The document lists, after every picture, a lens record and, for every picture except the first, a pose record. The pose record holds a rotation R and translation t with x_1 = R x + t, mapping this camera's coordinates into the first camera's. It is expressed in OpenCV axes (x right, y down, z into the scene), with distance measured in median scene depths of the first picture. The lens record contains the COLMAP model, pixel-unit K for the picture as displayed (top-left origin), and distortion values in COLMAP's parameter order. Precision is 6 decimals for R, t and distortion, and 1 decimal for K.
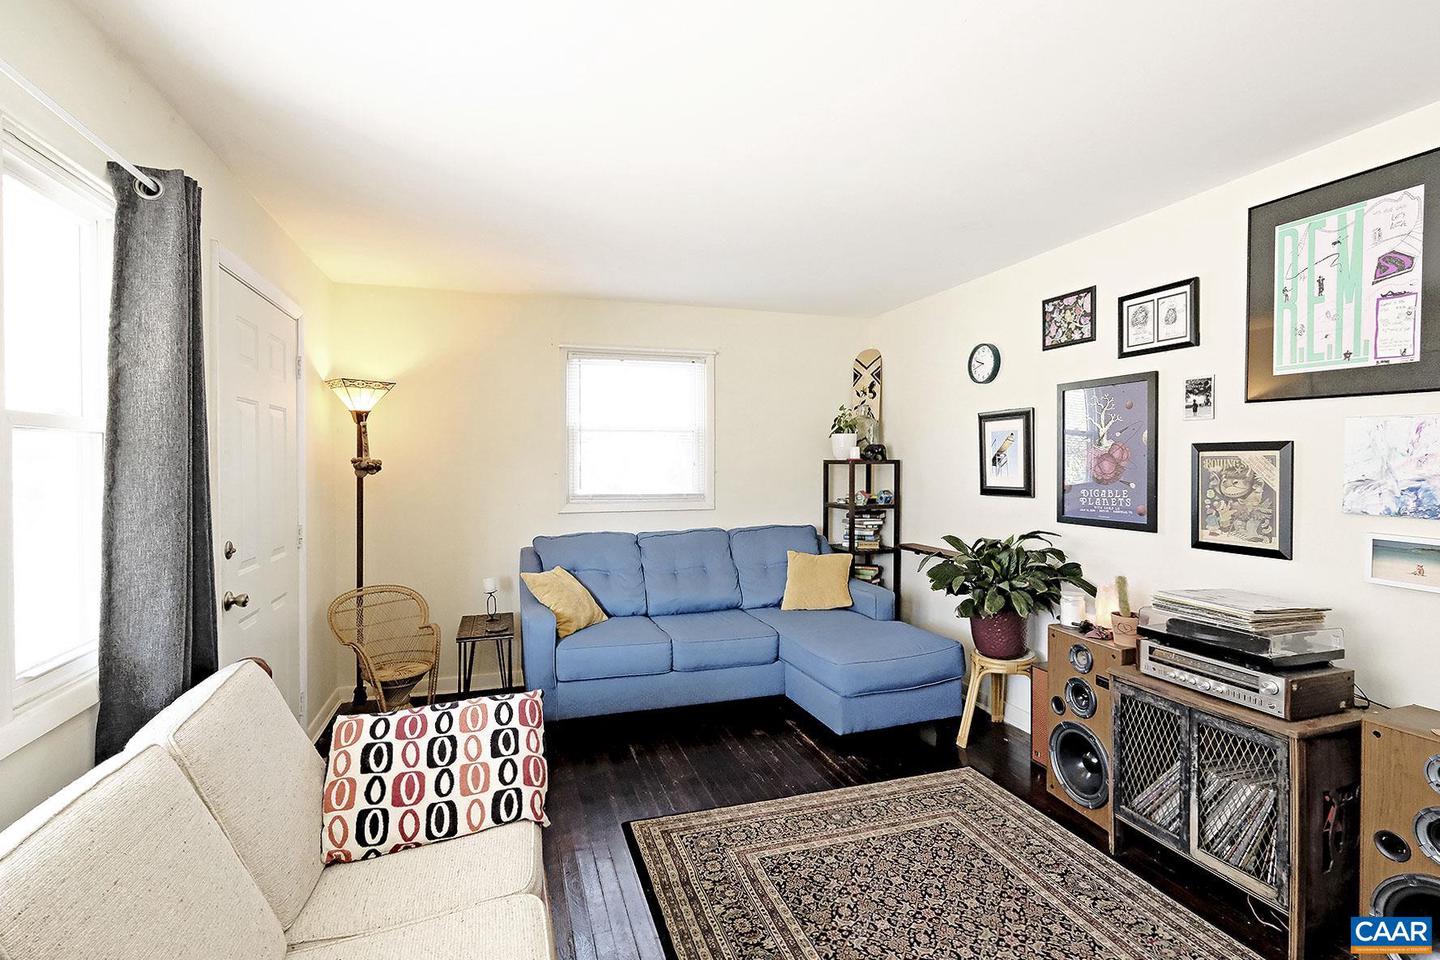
lens RADIAL K [[701.2, 0, 720.0], [0, 701.2, 480.0], [0, 0, 1]] dist [-0.002315, -0.000429]
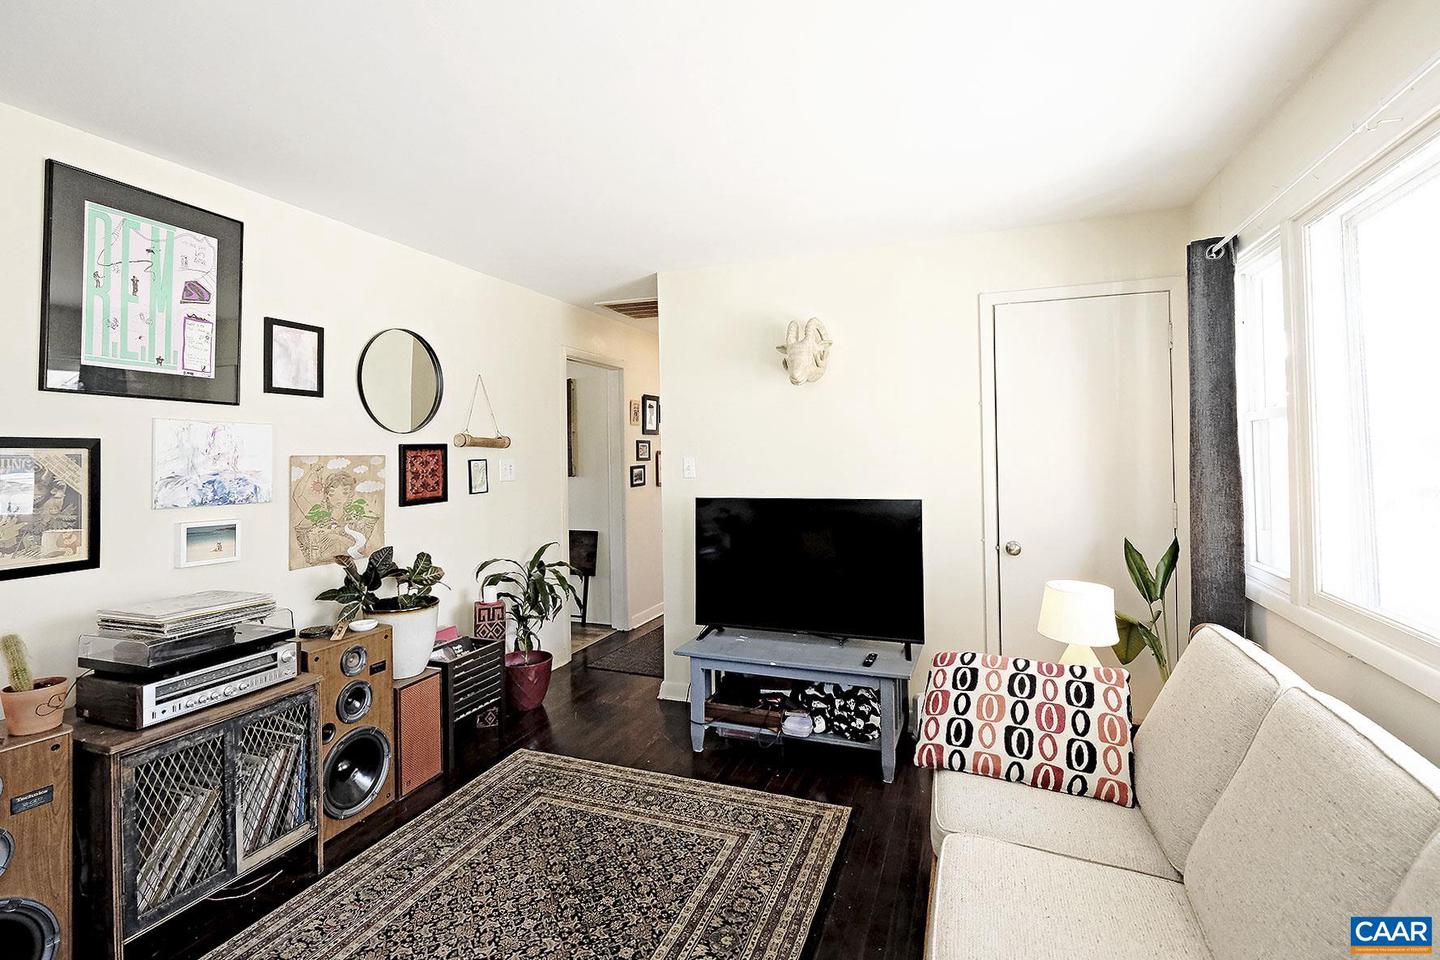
lens RADIAL K [[703.9, 0, 710.2], [0, 703.9, 461.7], [0, 0, 1]] dist [-0.003093, -0.000374]
pose [[-0.779593, -0.007237, 0.626245, -0.384869], [0.020429, 0.999107, 0.036978, -0.041737], [-0.625953, 0.041621, -0.778749, 1.172466]]
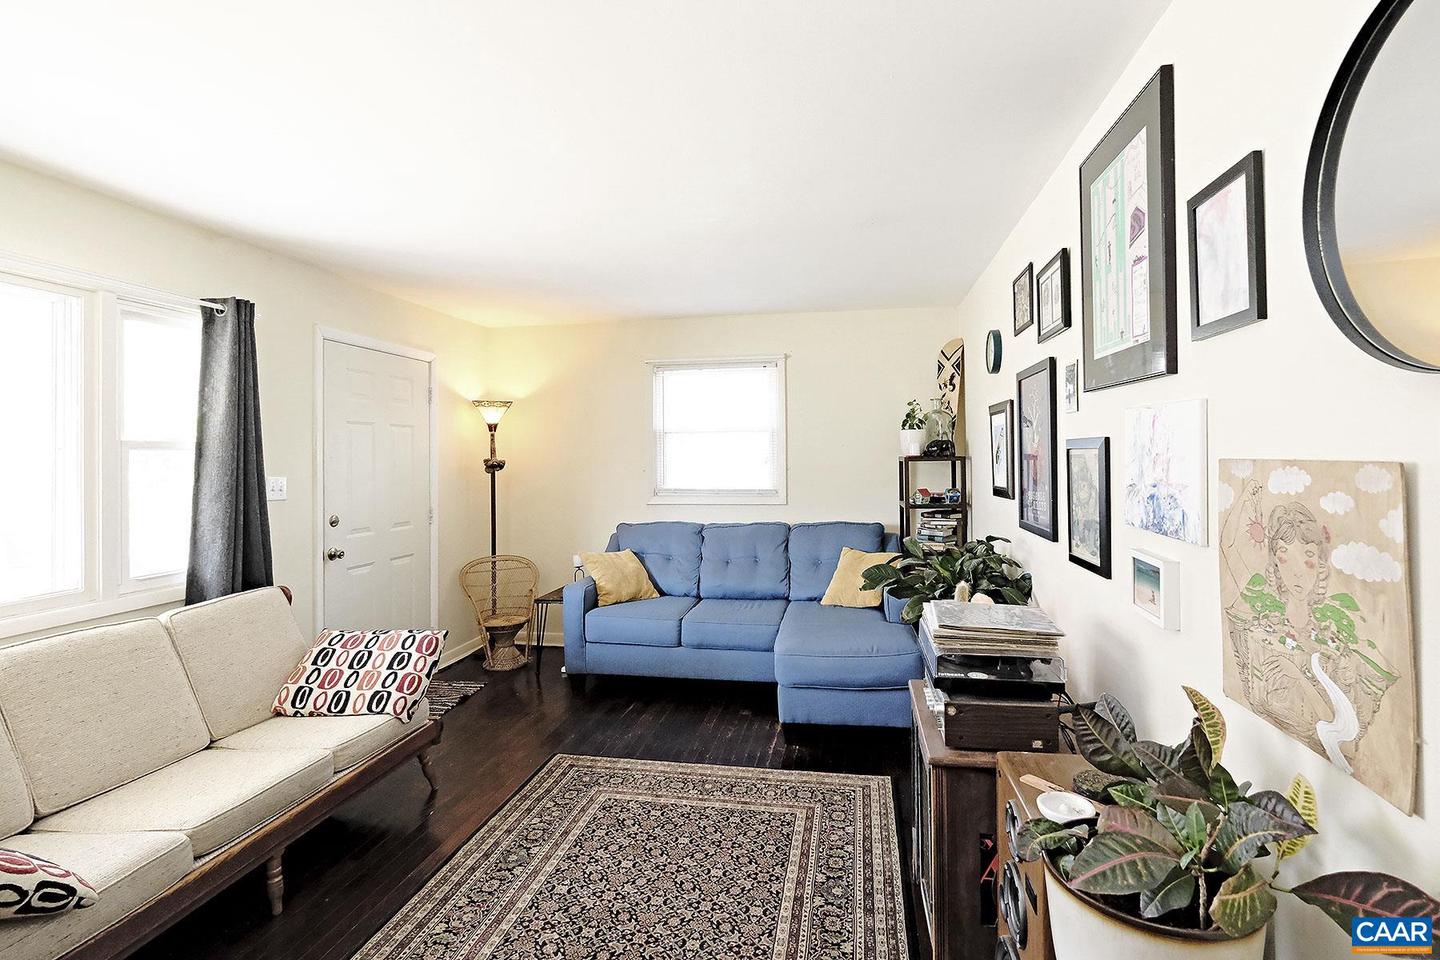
lens RADIAL K [[703.9, 0, 710.2], [0, 703.9, 461.7], [0, 0, 1]] dist [-0.003093, -0.000374]
pose [[0.878725, -0.003248, -0.477317, 0.773578], [-0.004838, 0.999865, -0.015711, -0.010104], [0.477304, 0.016115, 0.878590, 0.030317]]
